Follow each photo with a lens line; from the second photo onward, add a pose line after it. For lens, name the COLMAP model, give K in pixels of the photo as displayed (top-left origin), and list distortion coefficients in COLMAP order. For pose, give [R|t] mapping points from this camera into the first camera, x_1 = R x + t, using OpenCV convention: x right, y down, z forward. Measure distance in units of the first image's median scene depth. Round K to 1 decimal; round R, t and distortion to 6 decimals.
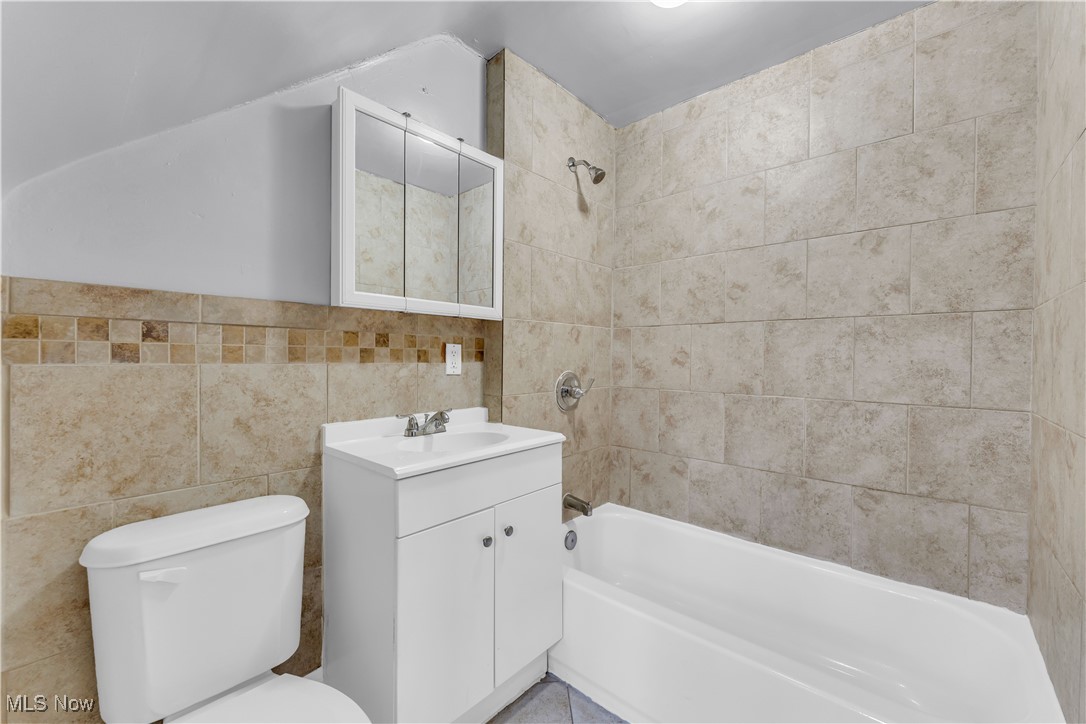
lens RADIAL K [[435.0, 0, 542.3], [0, 435.0, 361.5], [0, 0, 1]] dist [-0.003272, -0.000306]
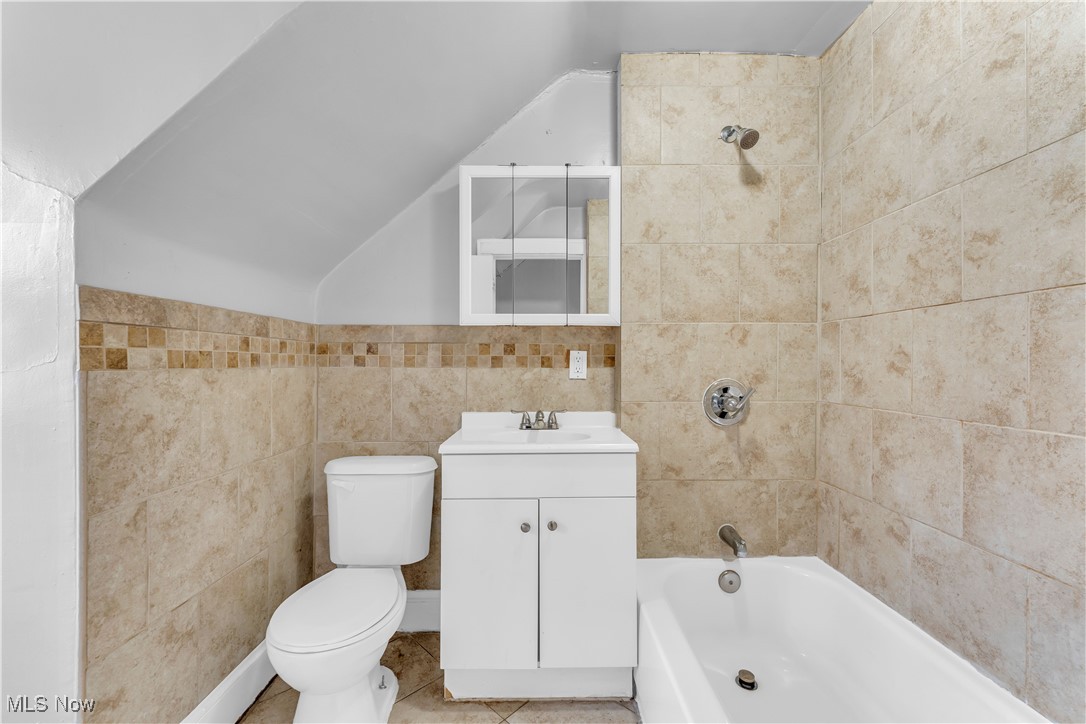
lens RADIAL K [[435.0, 0, 542.7], [0, 435.0, 363.0], [0, 0, 1]] dist [-0.003272, -0.000306]
pose [[0.674671, -0.007395, -0.738081, 0.493243], [-0.004174, 0.999896, -0.013833, 0.005408], [0.738107, 0.012413, 0.674570, 0.186935]]
